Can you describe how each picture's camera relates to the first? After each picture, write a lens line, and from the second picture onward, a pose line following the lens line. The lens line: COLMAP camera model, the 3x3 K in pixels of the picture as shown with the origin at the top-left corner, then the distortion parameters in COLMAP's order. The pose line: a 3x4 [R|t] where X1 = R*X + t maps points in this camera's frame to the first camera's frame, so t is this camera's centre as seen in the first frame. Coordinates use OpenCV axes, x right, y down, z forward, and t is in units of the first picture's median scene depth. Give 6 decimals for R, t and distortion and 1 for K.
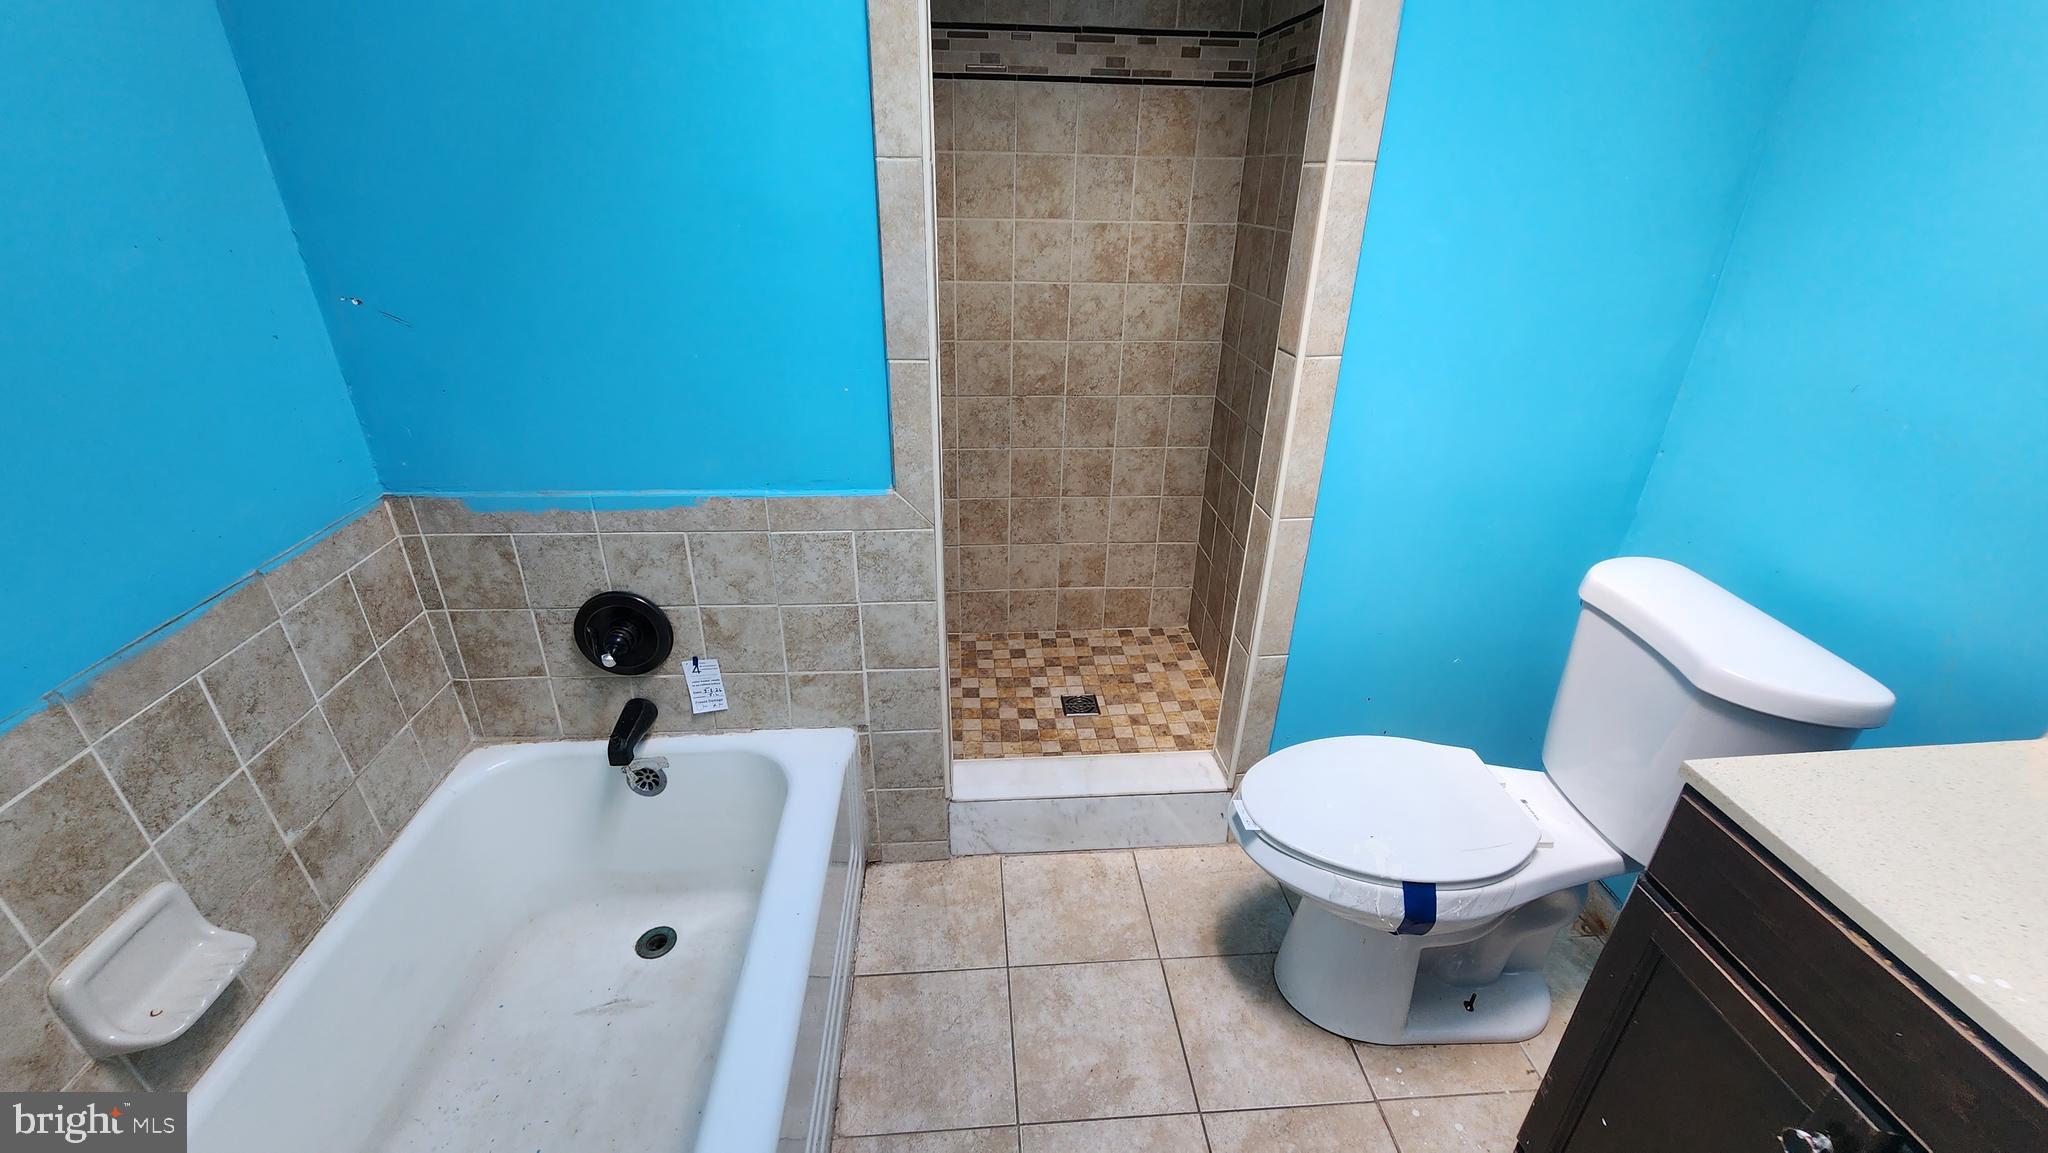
lens RADIAL K [[843.6, 0, 1021.1], [0, 843.6, 579.2], [0, 0, 1]] dist [0.001777, -0.003340]
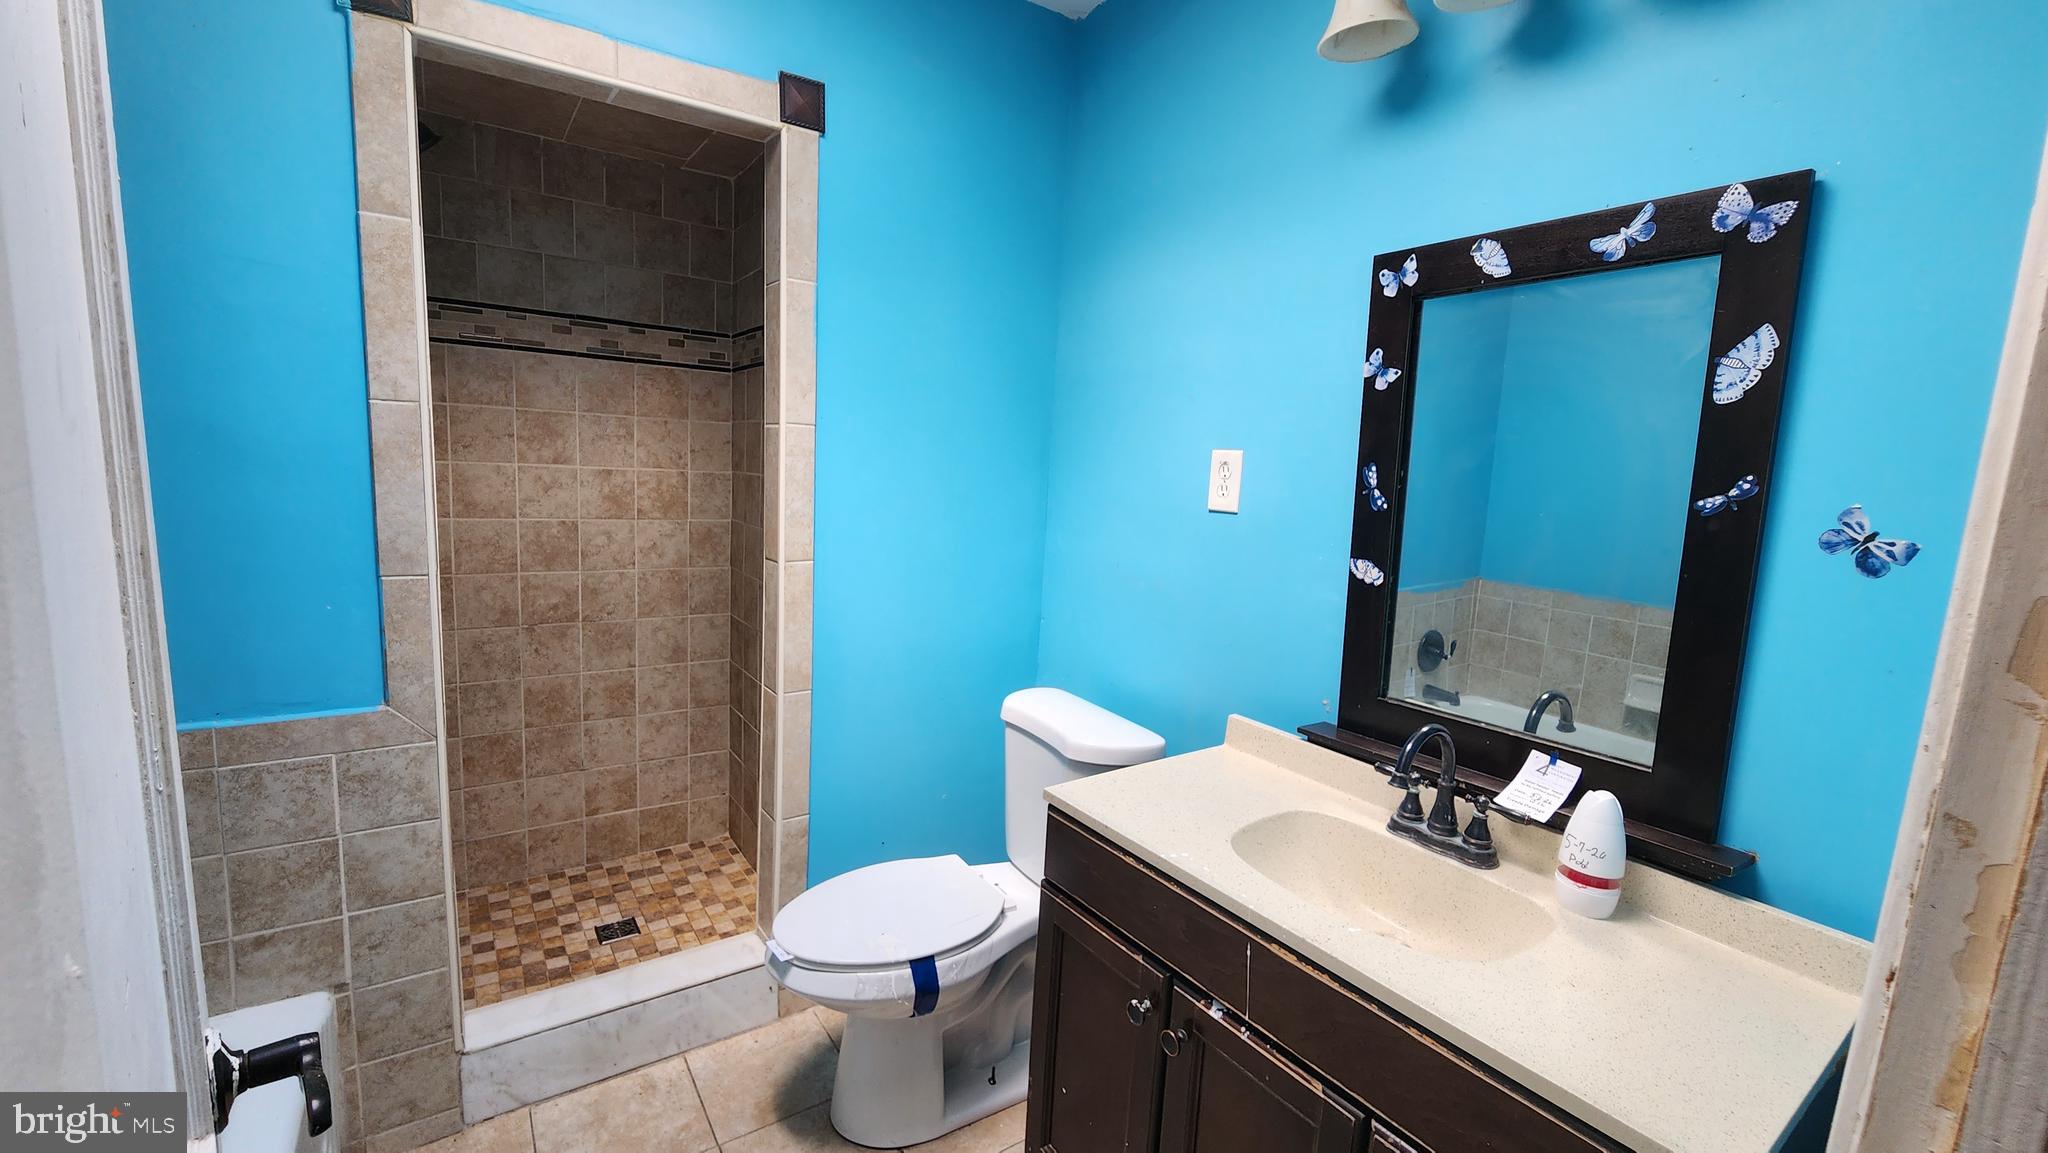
lens RADIAL K [[843.6, 0, 1021.1], [0, 843.6, 579.2], [0, 0, 1]] dist [0.001777, -0.003340]
pose [[0.863616, -0.042142, 0.502385, 0.000803], [0.185366, 0.953241, -0.238688, 0.097275], [-0.468835, 0.299260, 0.831046, -0.165253]]
